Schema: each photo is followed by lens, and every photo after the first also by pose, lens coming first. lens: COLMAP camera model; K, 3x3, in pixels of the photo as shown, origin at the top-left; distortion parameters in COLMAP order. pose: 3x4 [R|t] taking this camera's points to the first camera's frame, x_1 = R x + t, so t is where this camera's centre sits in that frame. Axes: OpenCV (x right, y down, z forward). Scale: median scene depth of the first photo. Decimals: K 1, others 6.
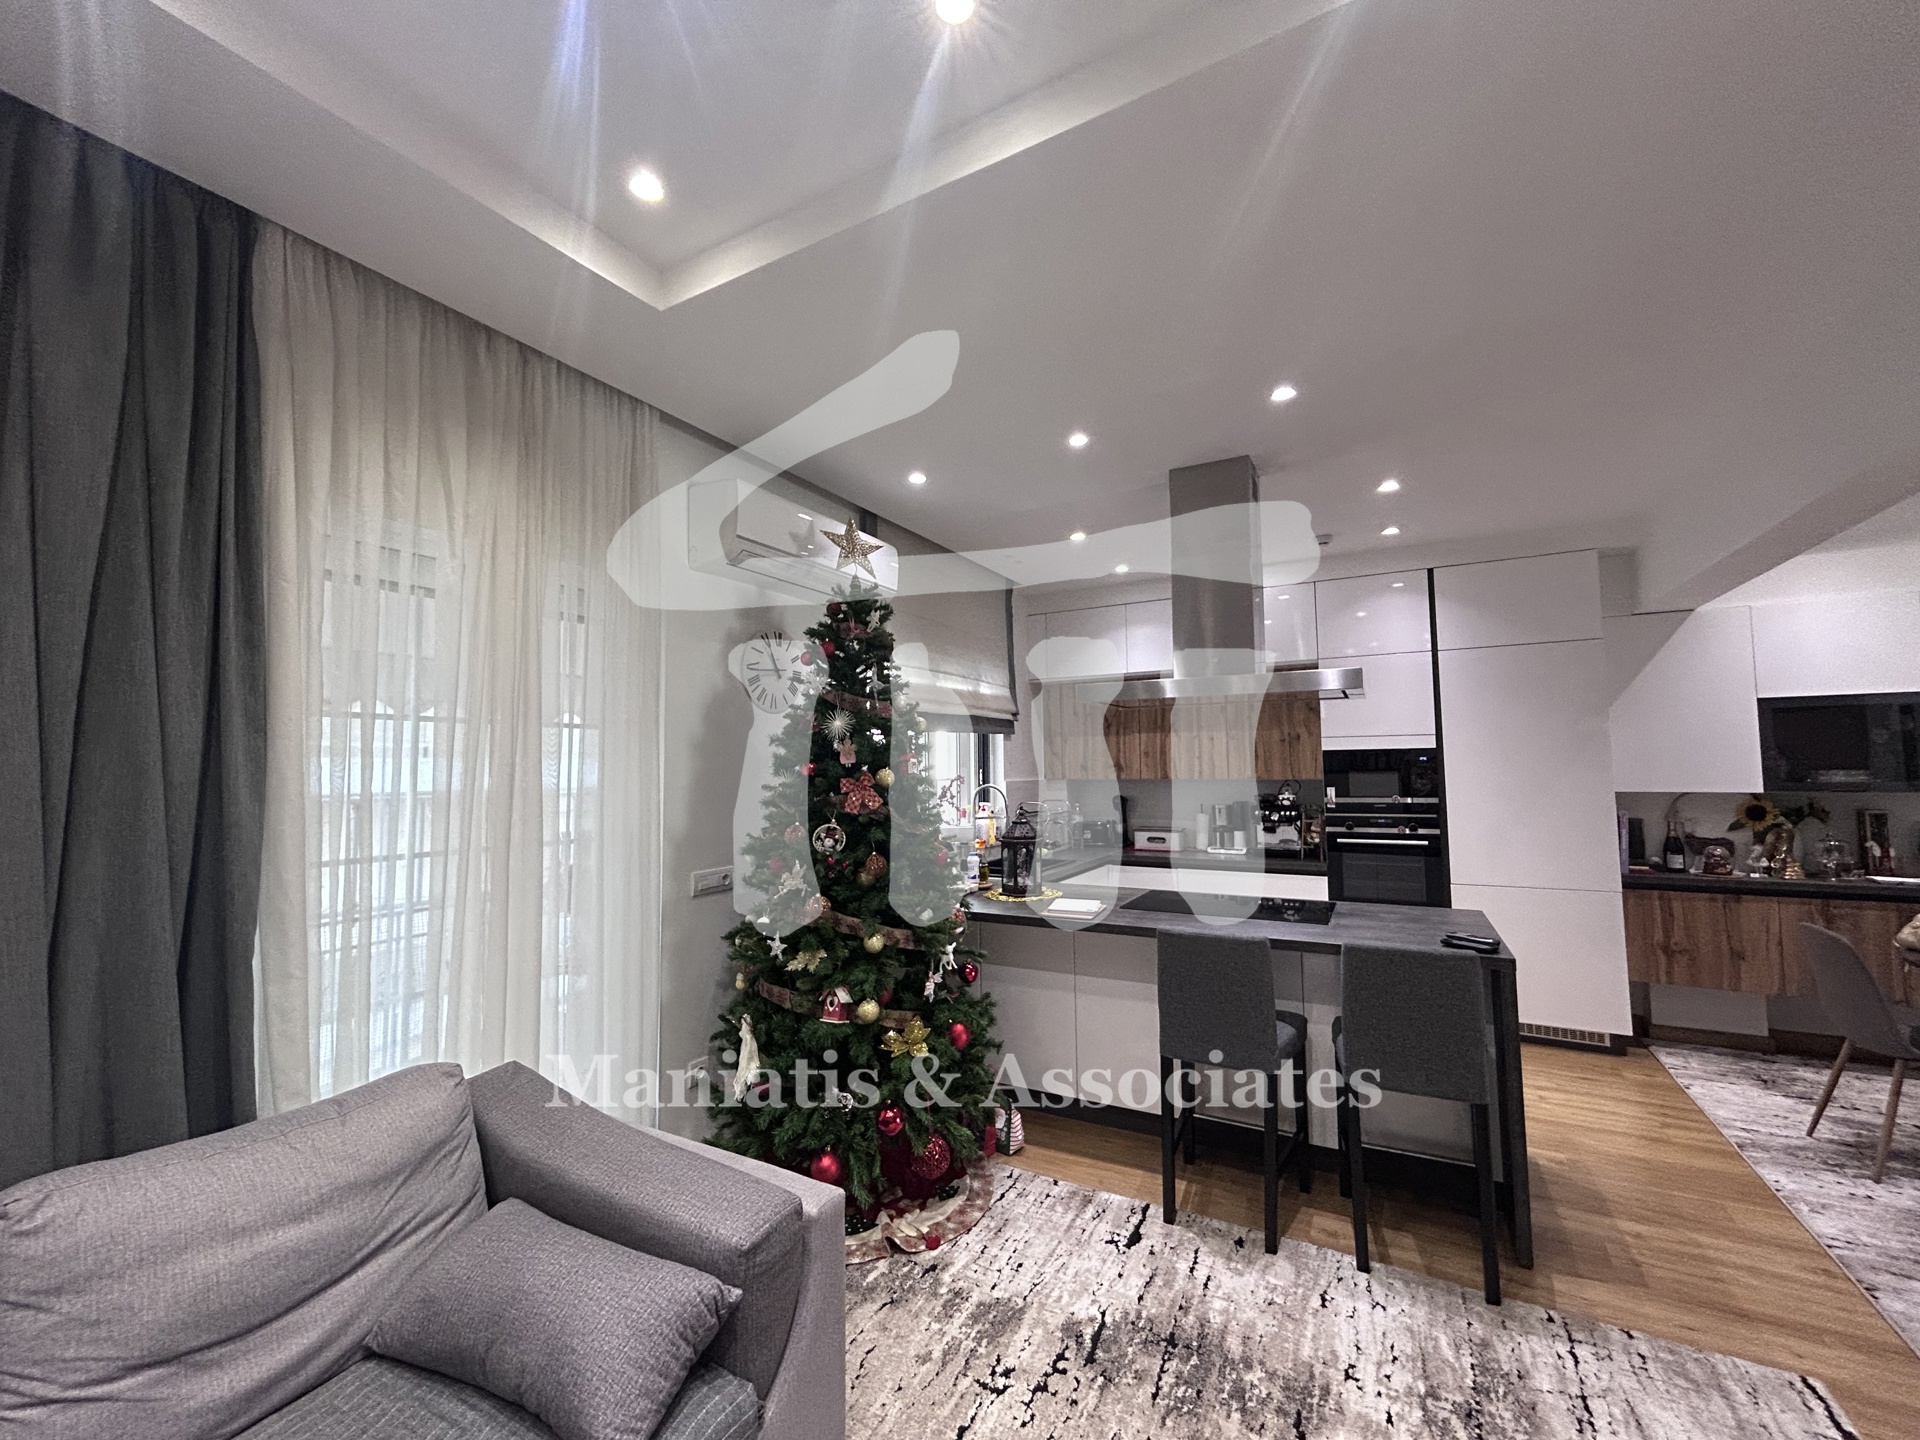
lens RADIAL K [[778.8, 0, 947.7], [0, 778.8, 720.0], [0, 0, 1]] dist [0.000120, 0.000366]
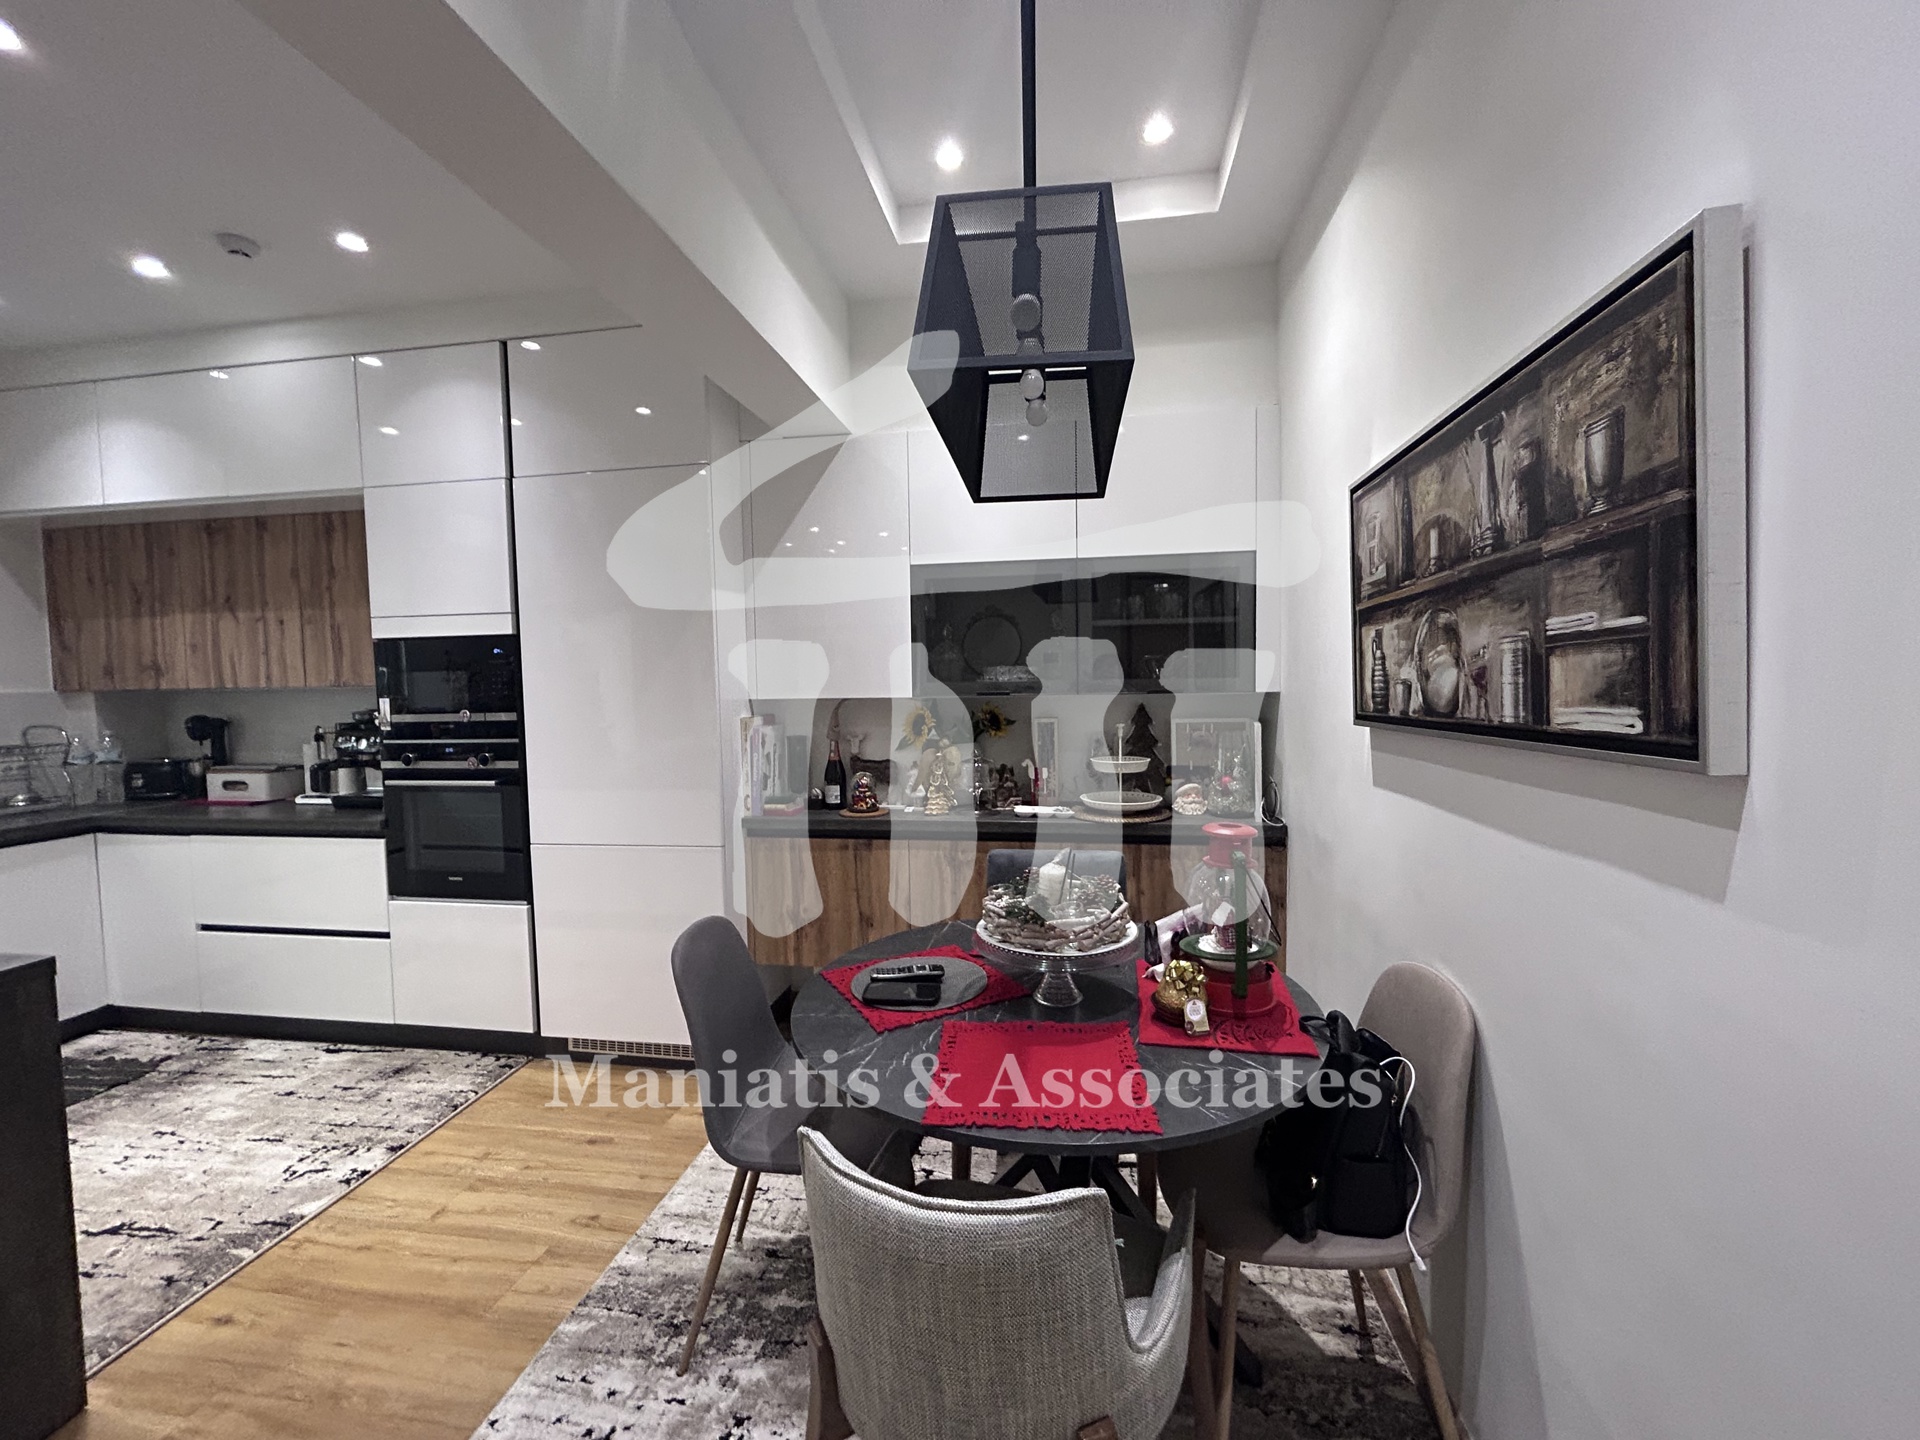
lens RADIAL K [[778.8, 0, 957.8], [0, 778.8, 720.1], [0, 0, 1]] dist [0.000120, 0.000366]
pose [[0.934637, -0.022916, 0.354865, 0.744172], [-0.015405, 0.994375, 0.104788, 0.033709], [-0.355271, -0.103406, 0.929026, 0.278792]]
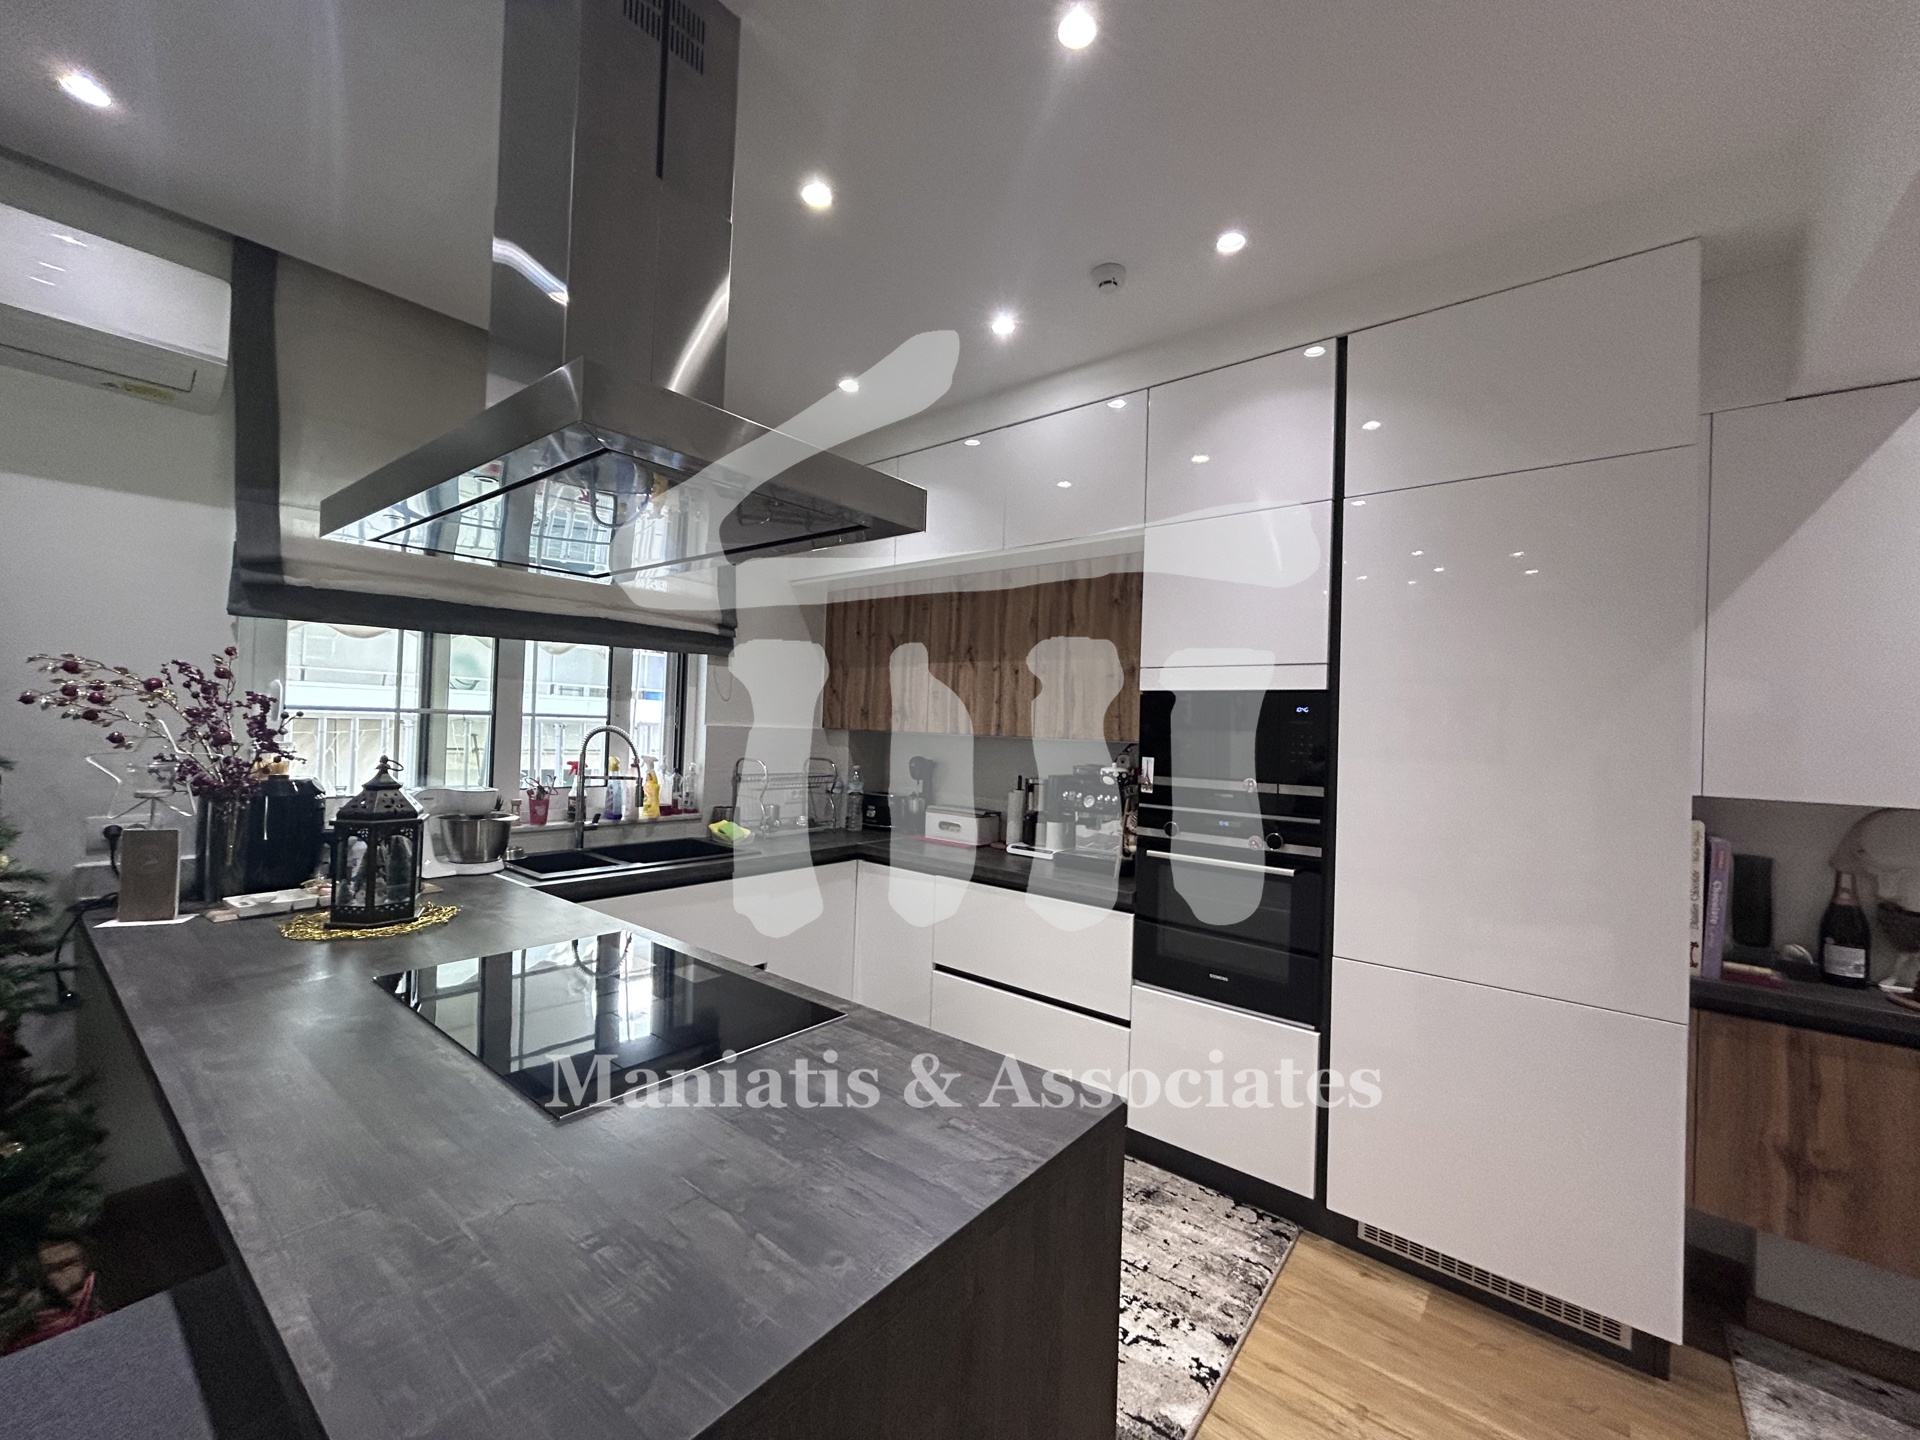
lens RADIAL K [[778.8, 0, 955.8], [0, 778.8, 720.3], [0, 0, 1]] dist [0.000120, 0.000366]
pose [[0.985060, 0.046001, -0.165955, 0.476836], [-0.038184, 0.998019, 0.049996, 0.039974], [0.167926, -0.042913, 0.984865, 0.459634]]
